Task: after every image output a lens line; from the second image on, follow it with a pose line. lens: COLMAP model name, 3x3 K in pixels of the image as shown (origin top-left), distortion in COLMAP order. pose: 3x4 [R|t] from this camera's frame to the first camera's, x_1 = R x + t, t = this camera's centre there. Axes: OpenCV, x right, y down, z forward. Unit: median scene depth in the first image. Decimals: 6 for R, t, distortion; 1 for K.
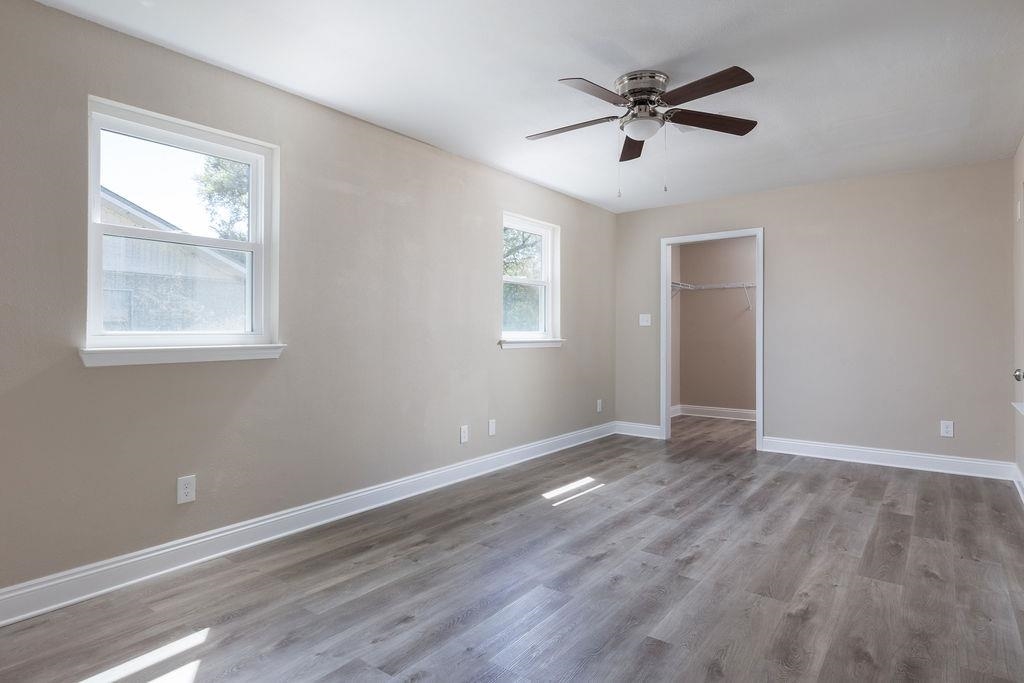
lens RADIAL K [[572.8, 0, 512.0], [0, 572.8, 341.5], [0, 0, 1]] dist [-0.006385, -0.001186]
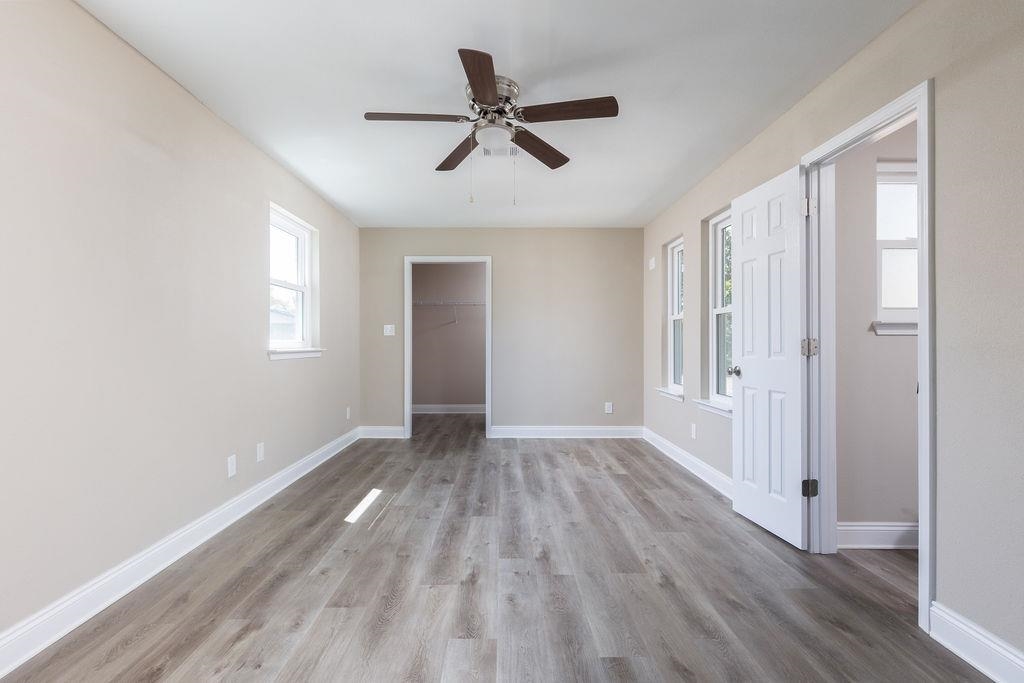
lens RADIAL K [[468.3, 0, 512.0], [0, 468.3, 341.5], [0, 0, 1]] dist [0.002056, 0.000082]
pose [[0.795721, -0.000519, 0.605664, -0.230261], [0.011965, 0.999818, -0.014863, 0.000284], [-0.605546, 0.019073, 0.795582, 0.302582]]
